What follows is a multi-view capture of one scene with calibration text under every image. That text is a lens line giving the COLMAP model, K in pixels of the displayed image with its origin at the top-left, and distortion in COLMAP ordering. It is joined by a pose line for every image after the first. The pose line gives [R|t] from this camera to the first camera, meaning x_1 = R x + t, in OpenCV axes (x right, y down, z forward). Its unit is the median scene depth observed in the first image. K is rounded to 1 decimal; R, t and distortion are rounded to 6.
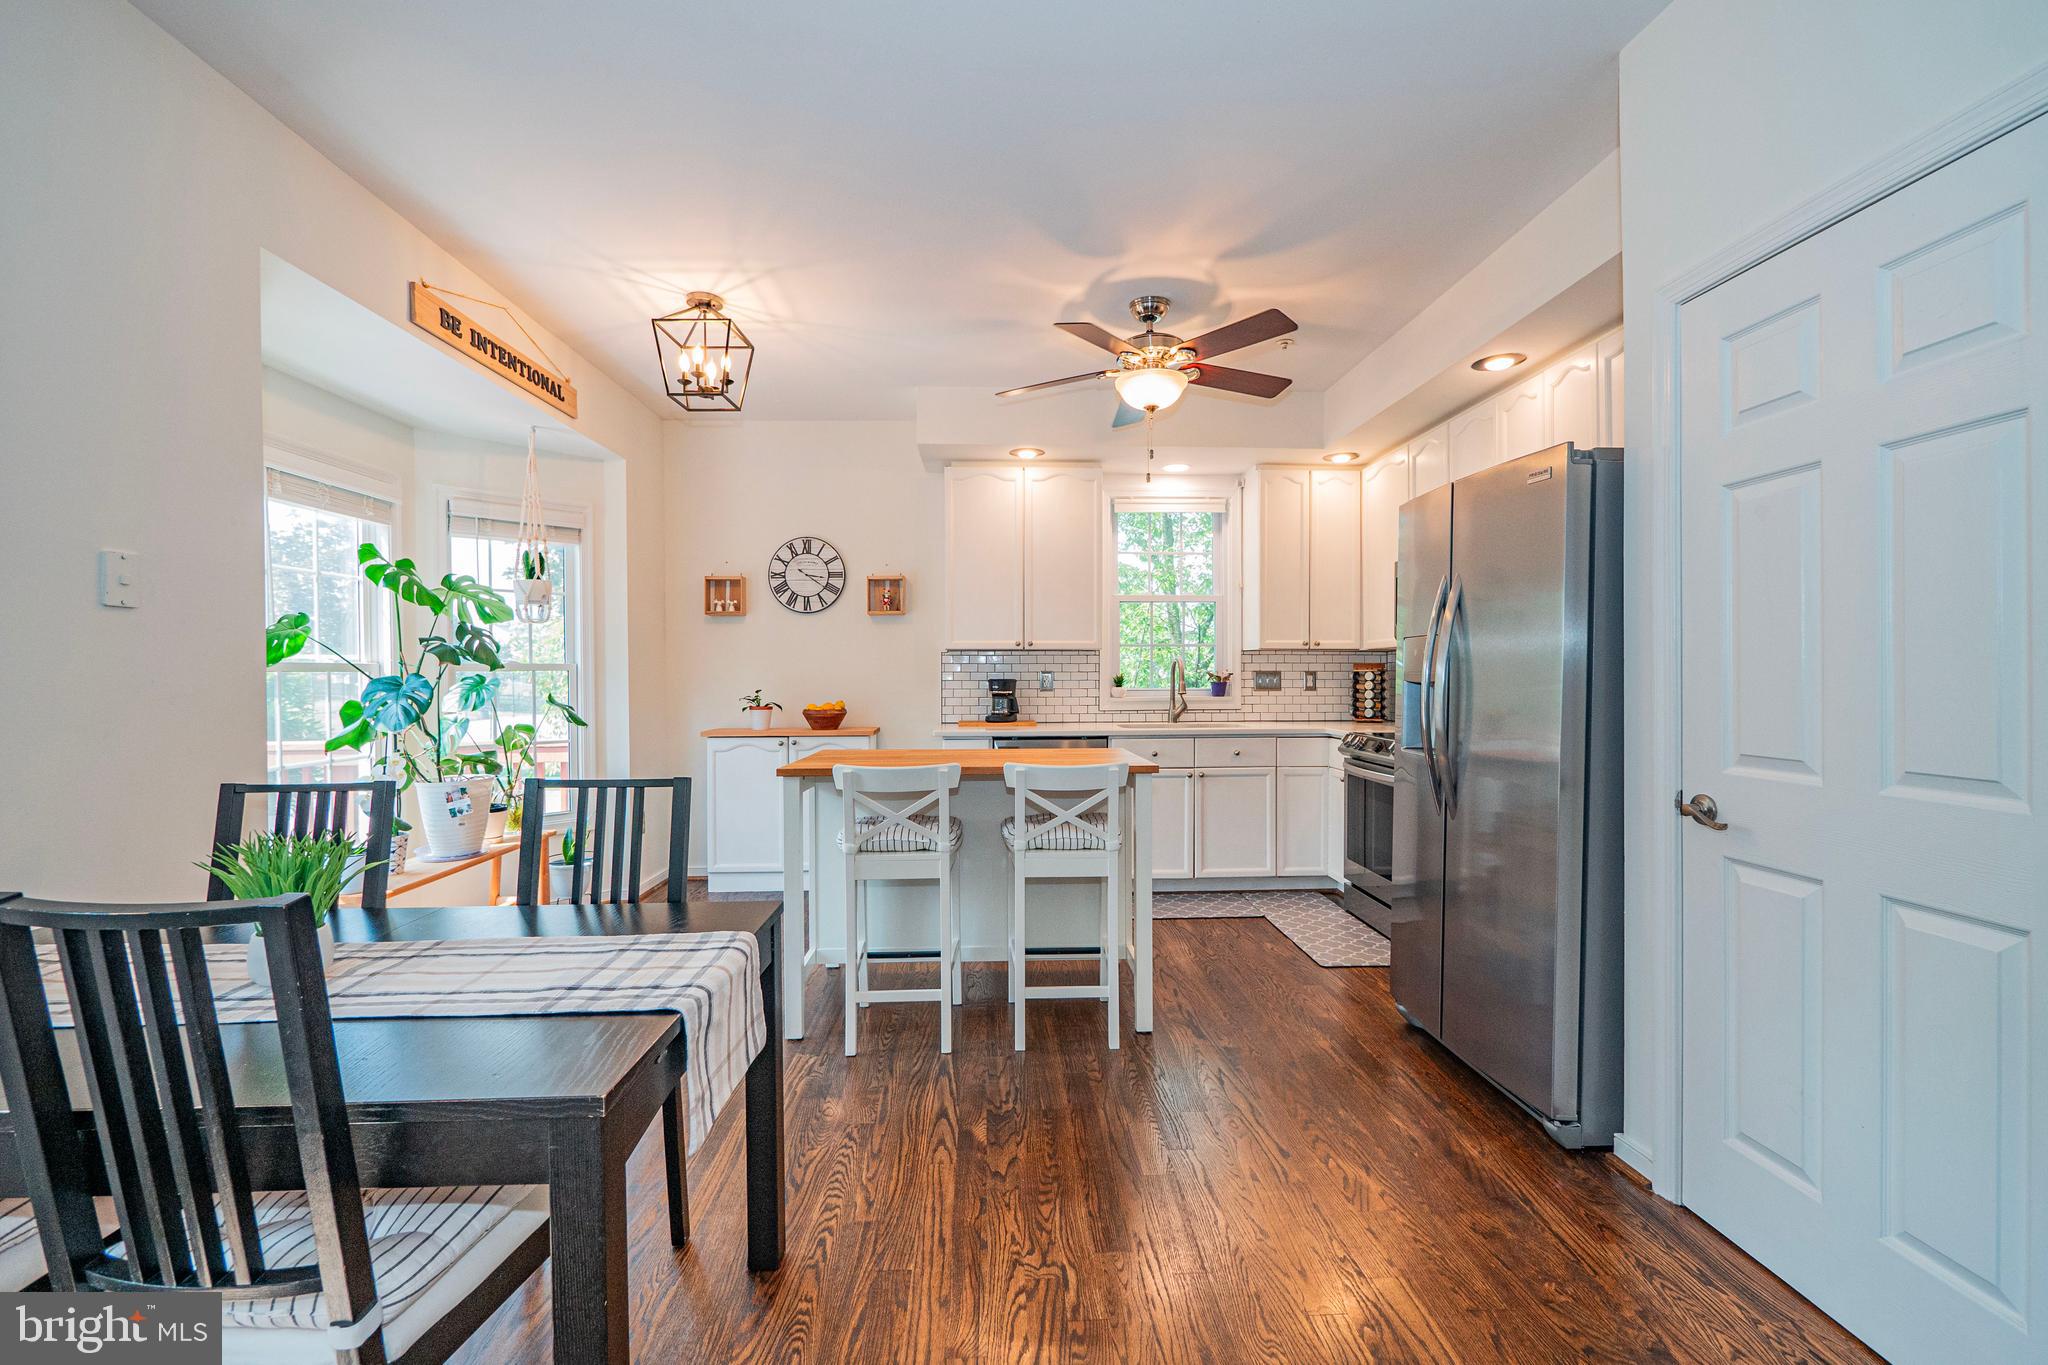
lens RADIAL K [[861.8, 0, 1026.3], [0, 861.8, 679.1], [0, 0, 1]] dist [-0.008591, 0.001422]
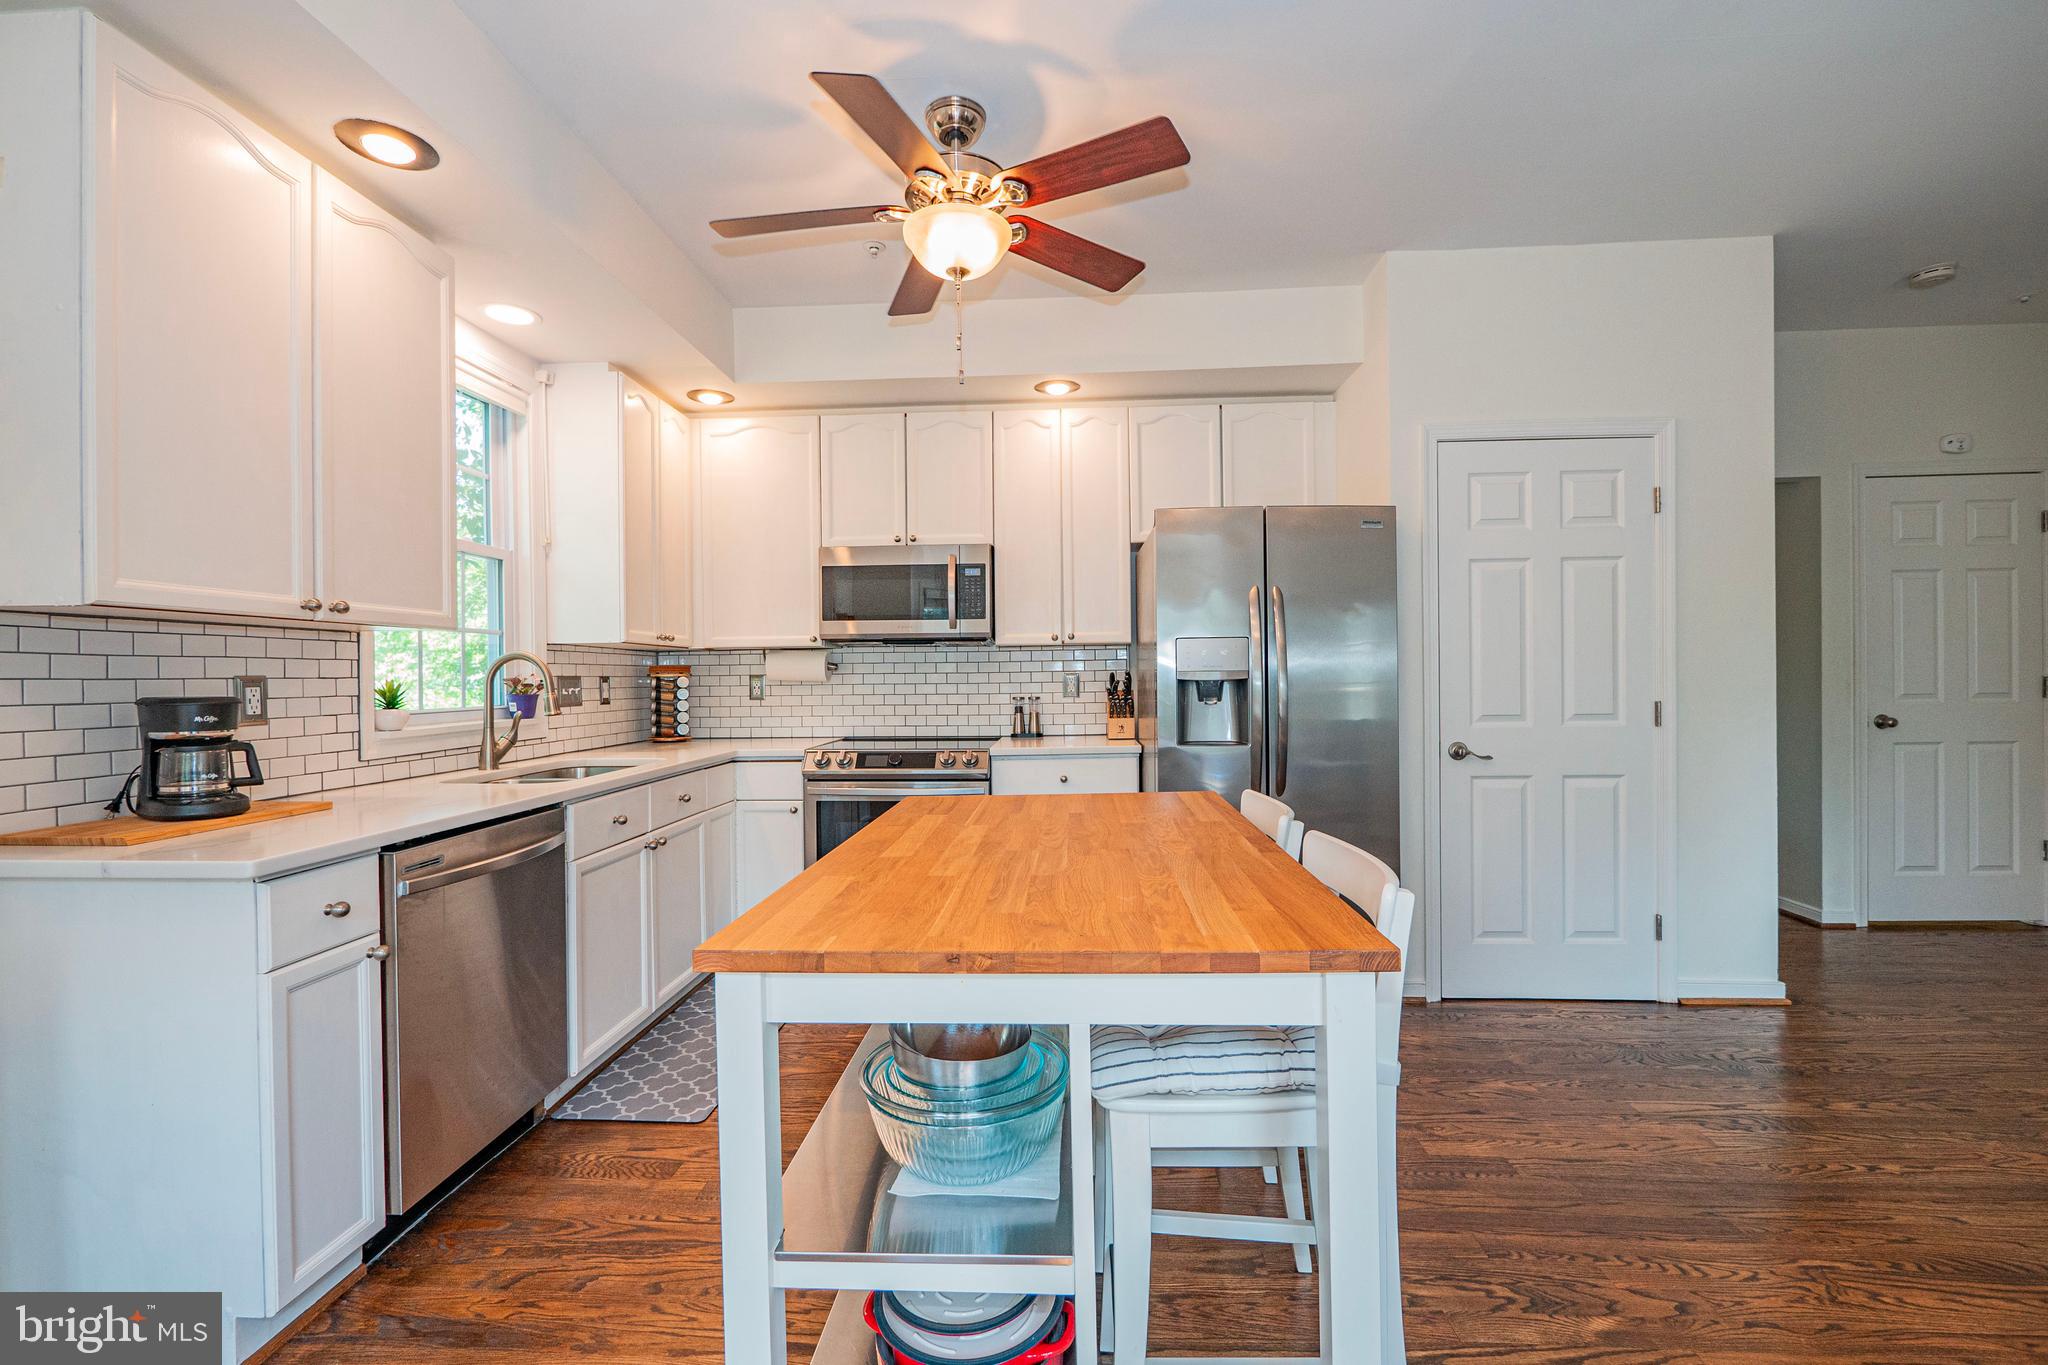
lens RADIAL K [[861.8, 0, 1025.3], [0, 861.8, 681.2], [0, 0, 1]] dist [-0.008591, 0.001422]
pose [[0.100735, -0.004666, 0.994902, -0.383435], [0.019068, 0.999814, 0.002758, -0.001215], [-0.994731, 0.018693, 0.100805, 0.670707]]
